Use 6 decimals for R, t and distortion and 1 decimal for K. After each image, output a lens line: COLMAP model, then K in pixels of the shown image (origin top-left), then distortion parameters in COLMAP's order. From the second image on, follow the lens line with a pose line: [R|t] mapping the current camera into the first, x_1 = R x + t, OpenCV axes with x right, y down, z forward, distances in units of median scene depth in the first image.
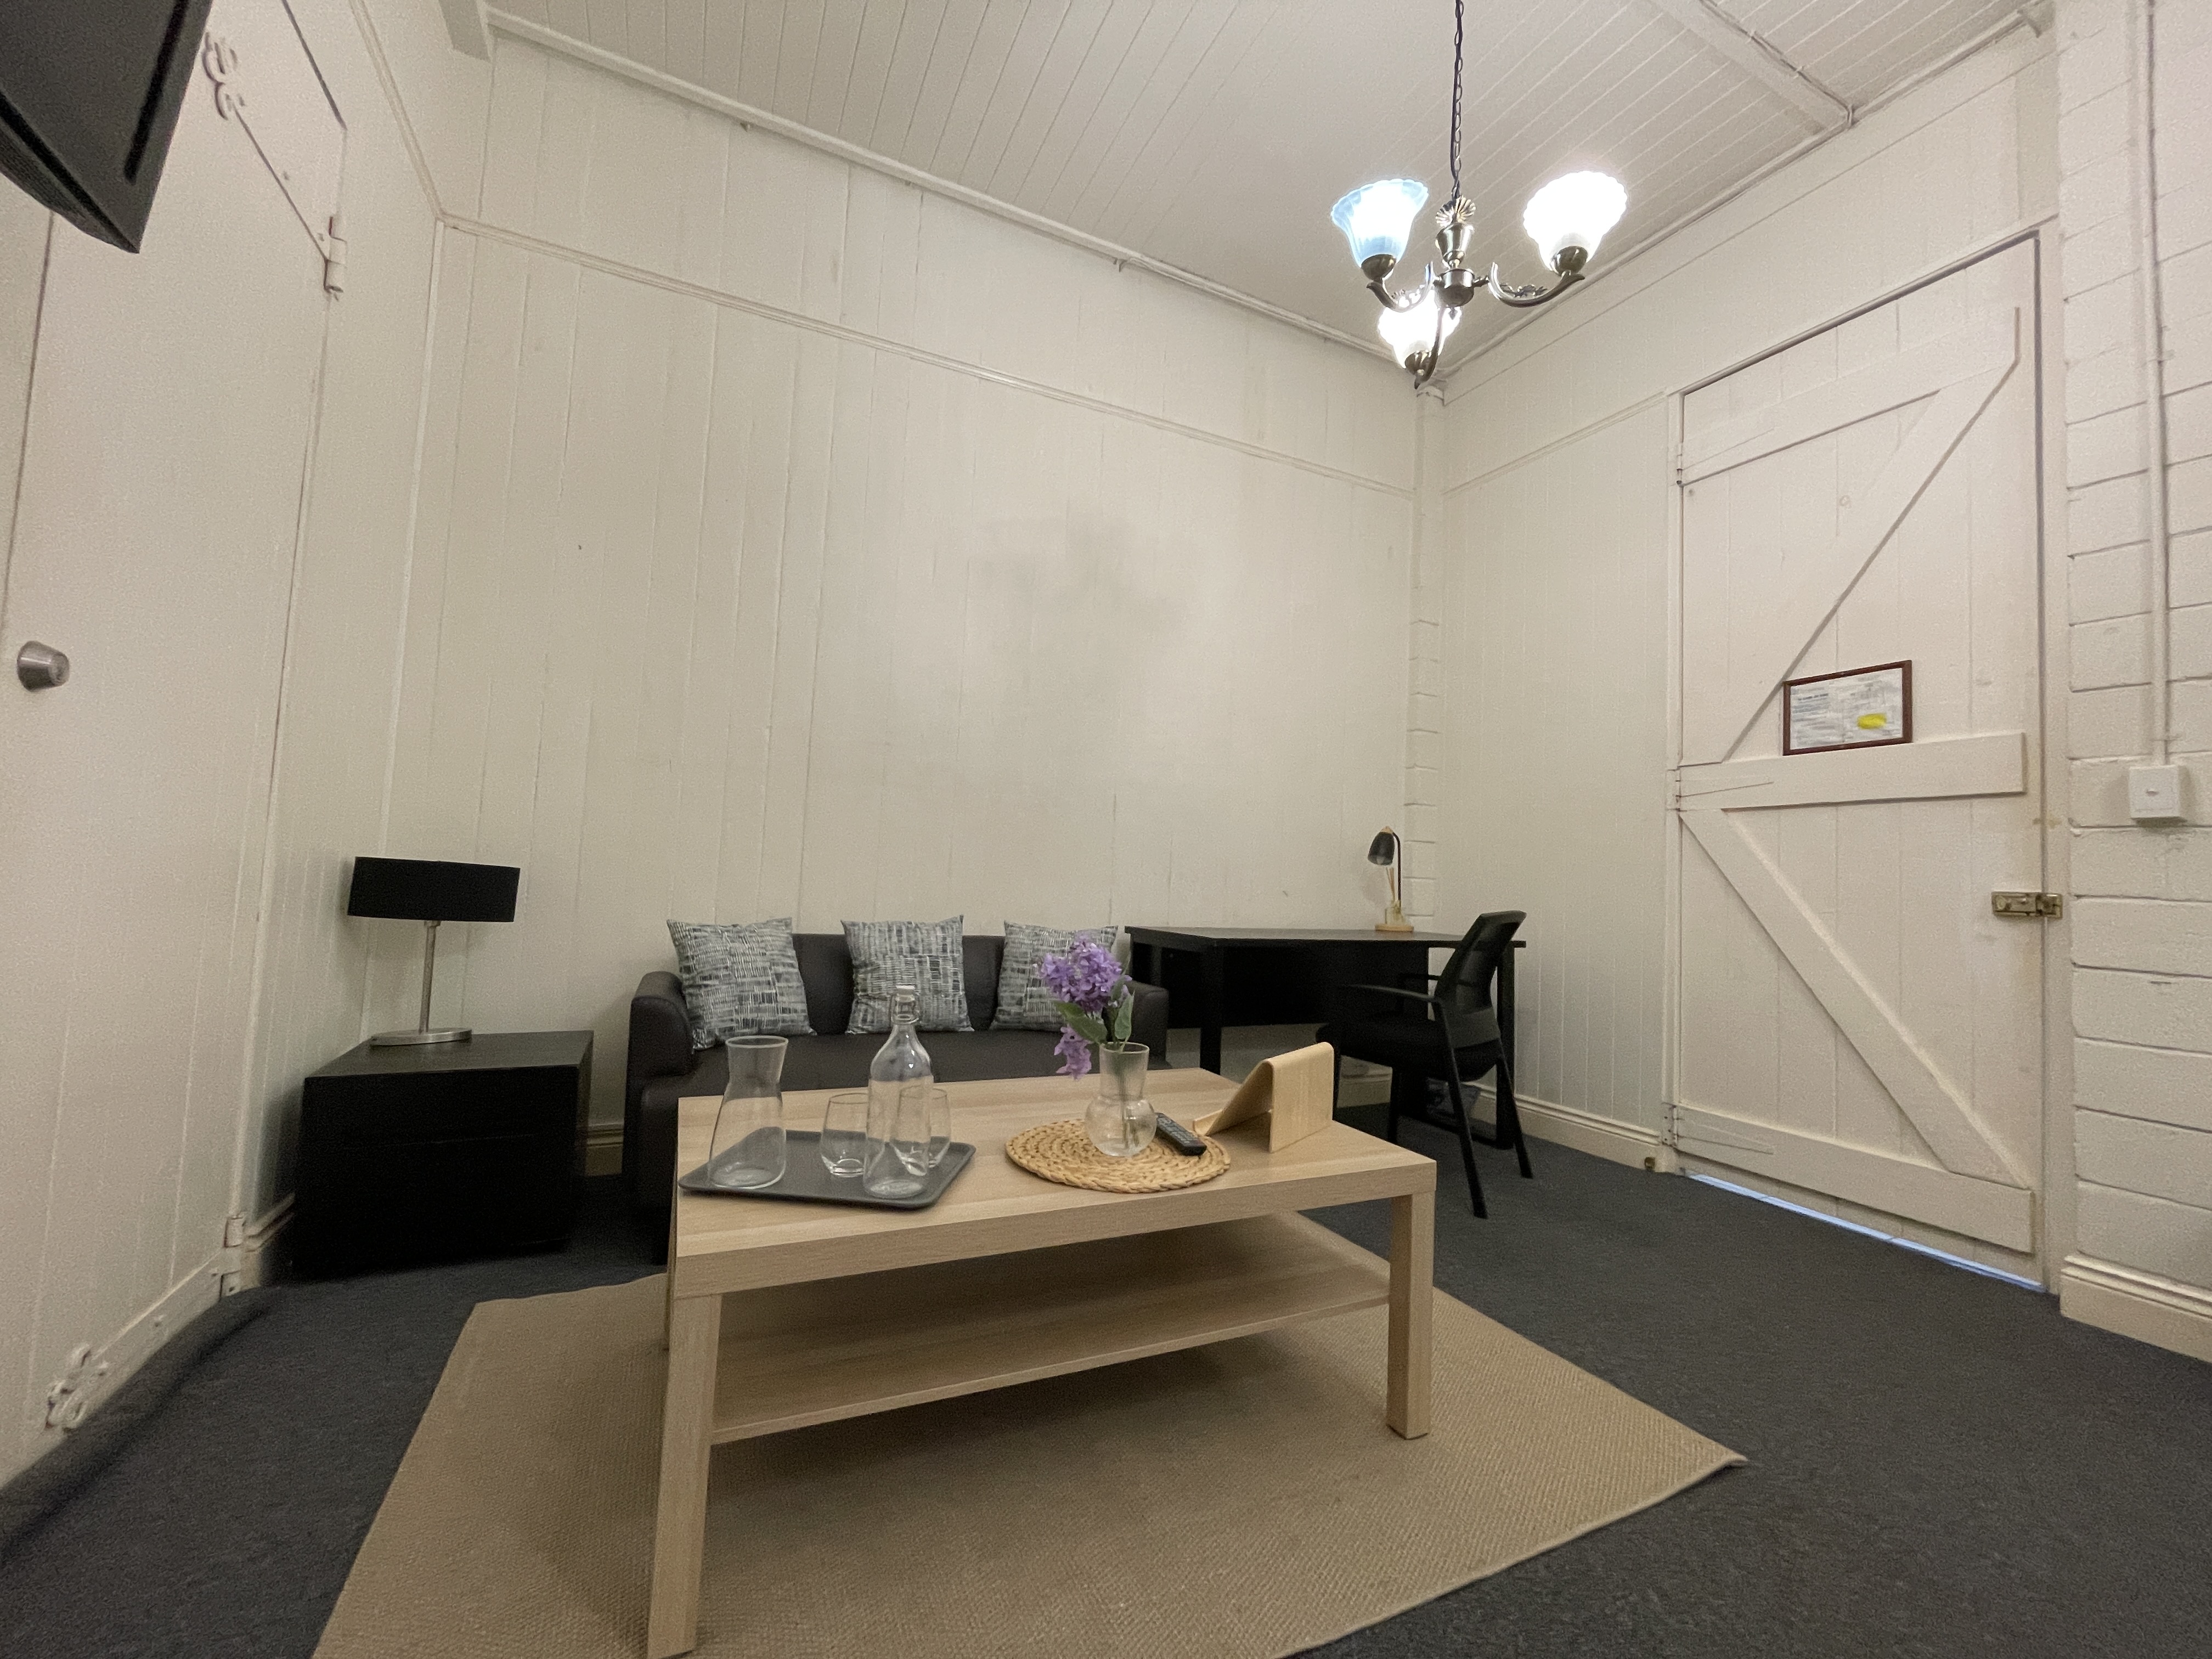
lens RADIAL K [[891.5, 0, 1106.0], [0, 891.5, 829.5], [0, 0, 1]] dist [-0.000860, -0.000140]
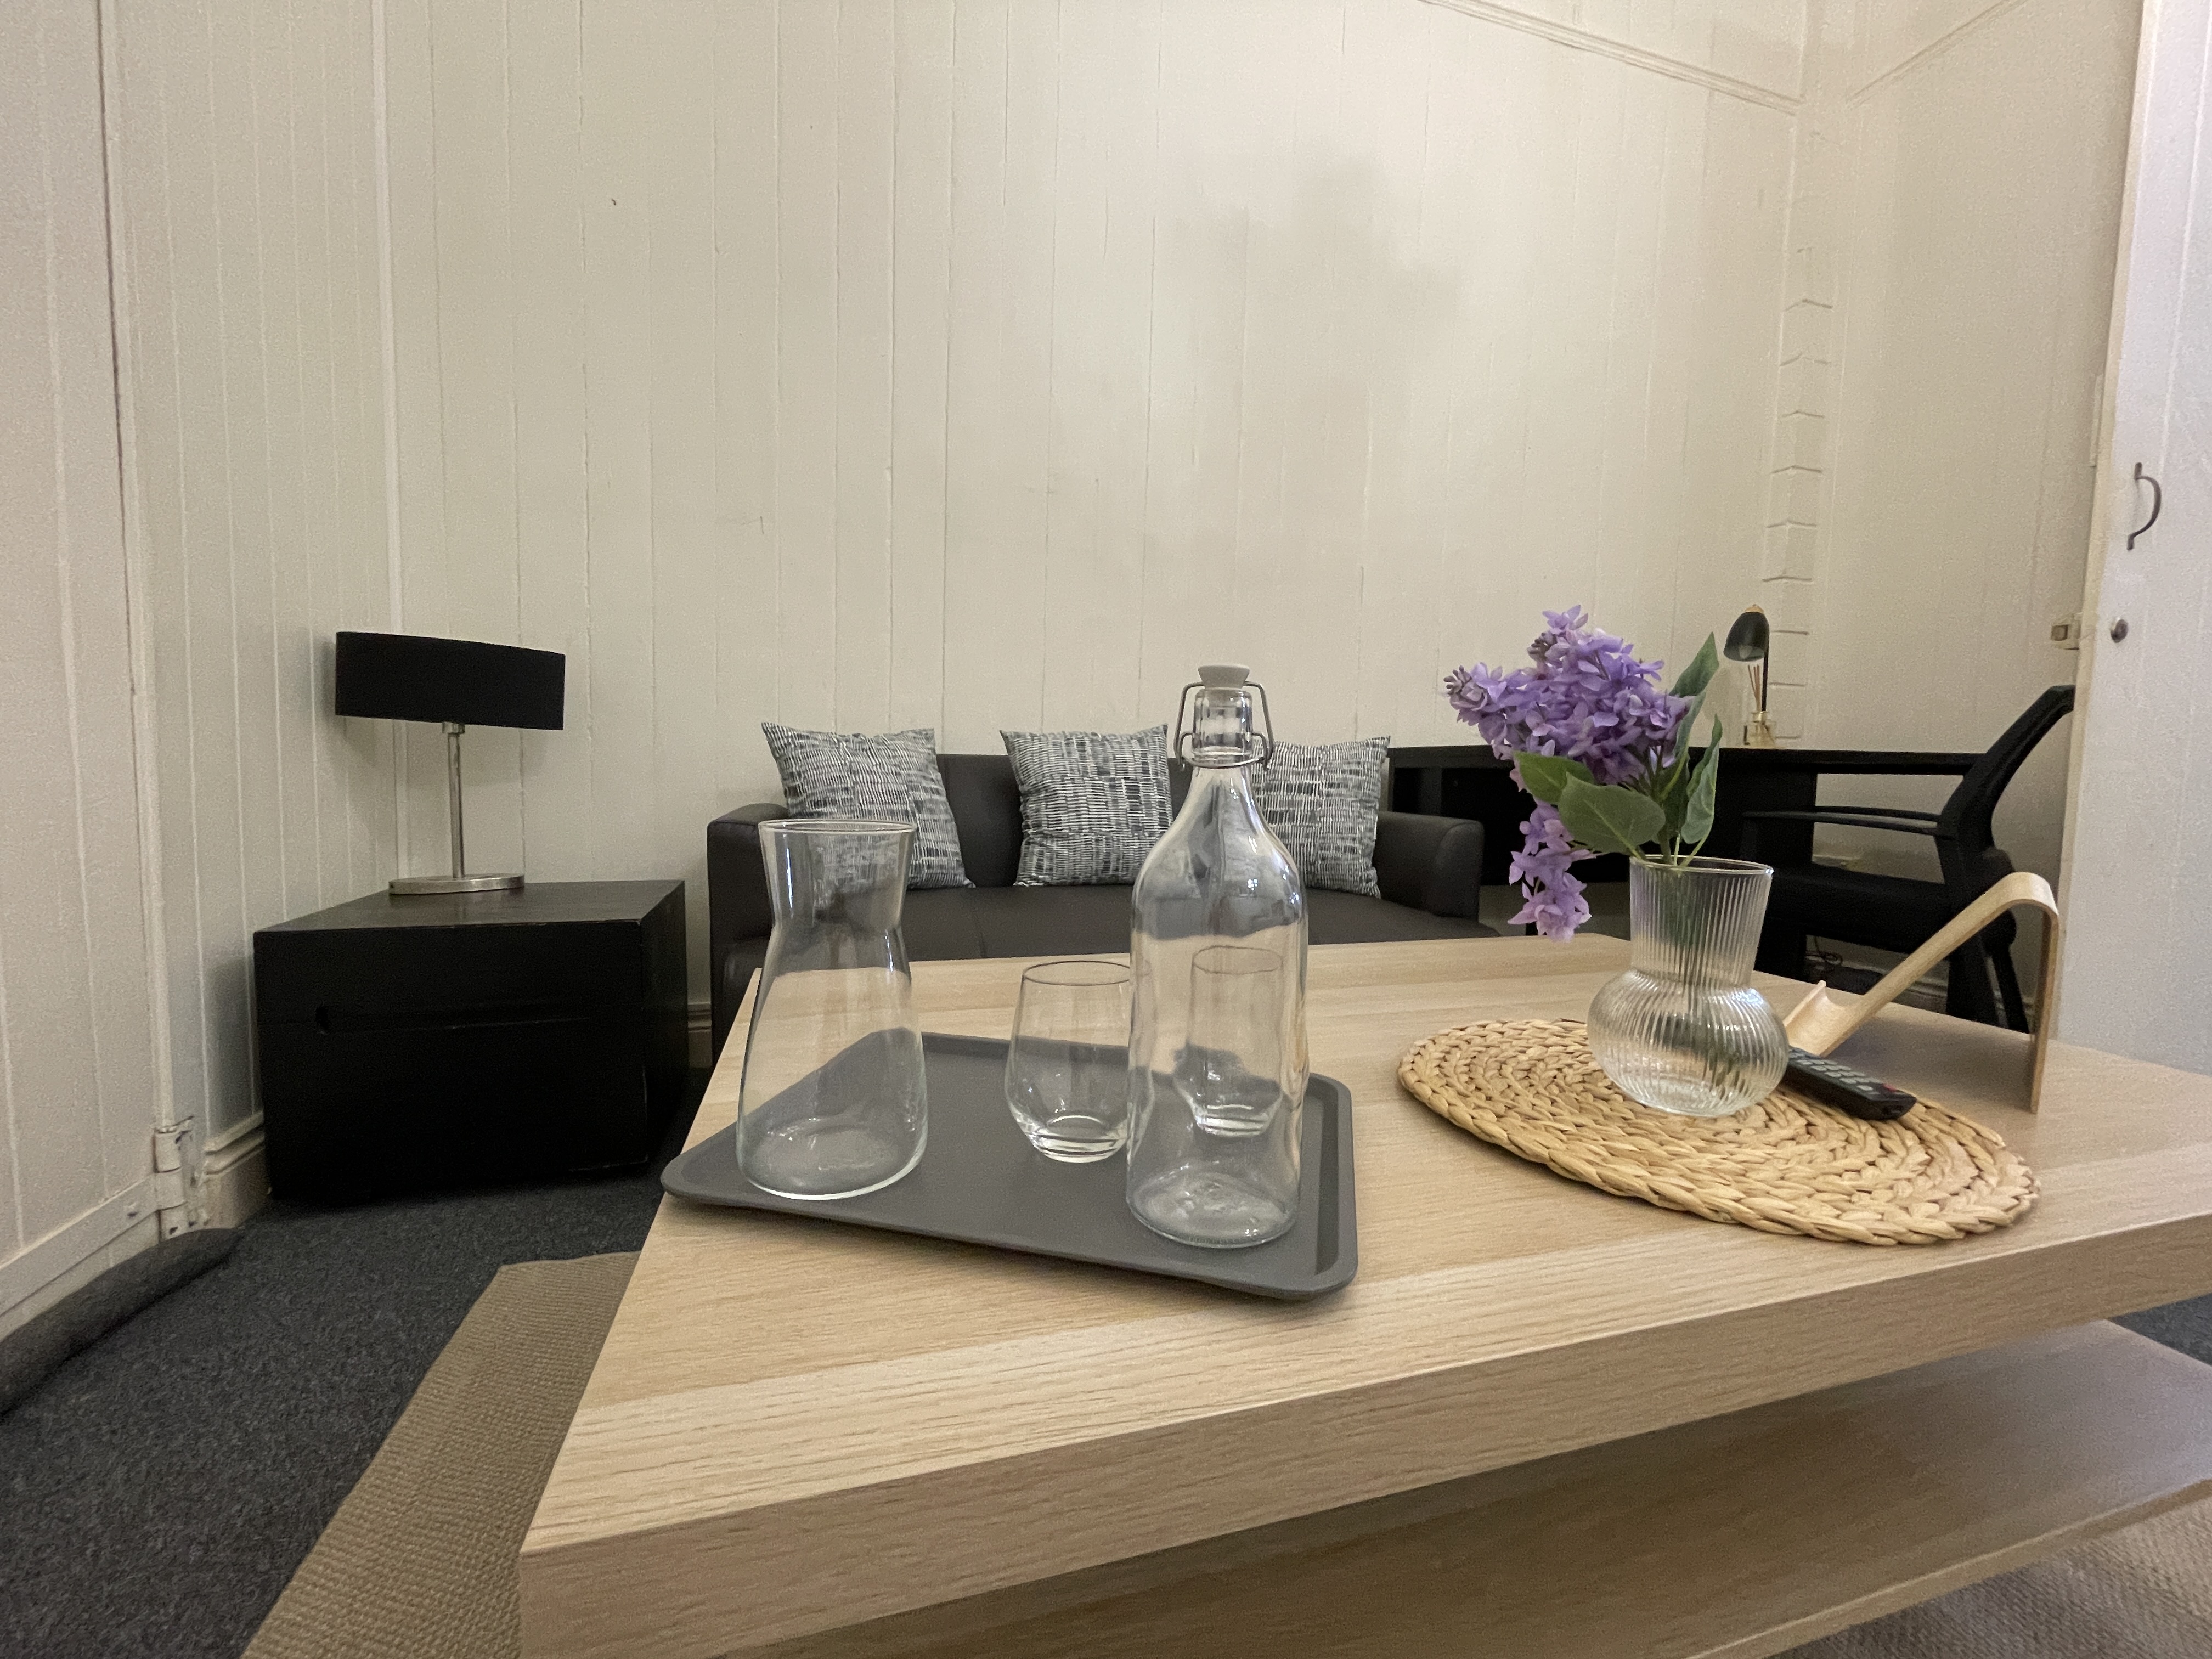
lens RADIAL K [[891.5, 0, 1106.0], [0, 891.5, 829.5], [0, 0, 1]] dist [-0.000860, -0.000140]
pose [[0.987717, -0.009805, -0.155944, -0.118050], [0.029597, 0.991702, 0.125108, 0.106204], [0.153423, -0.128187, 0.979811, 0.347573]]
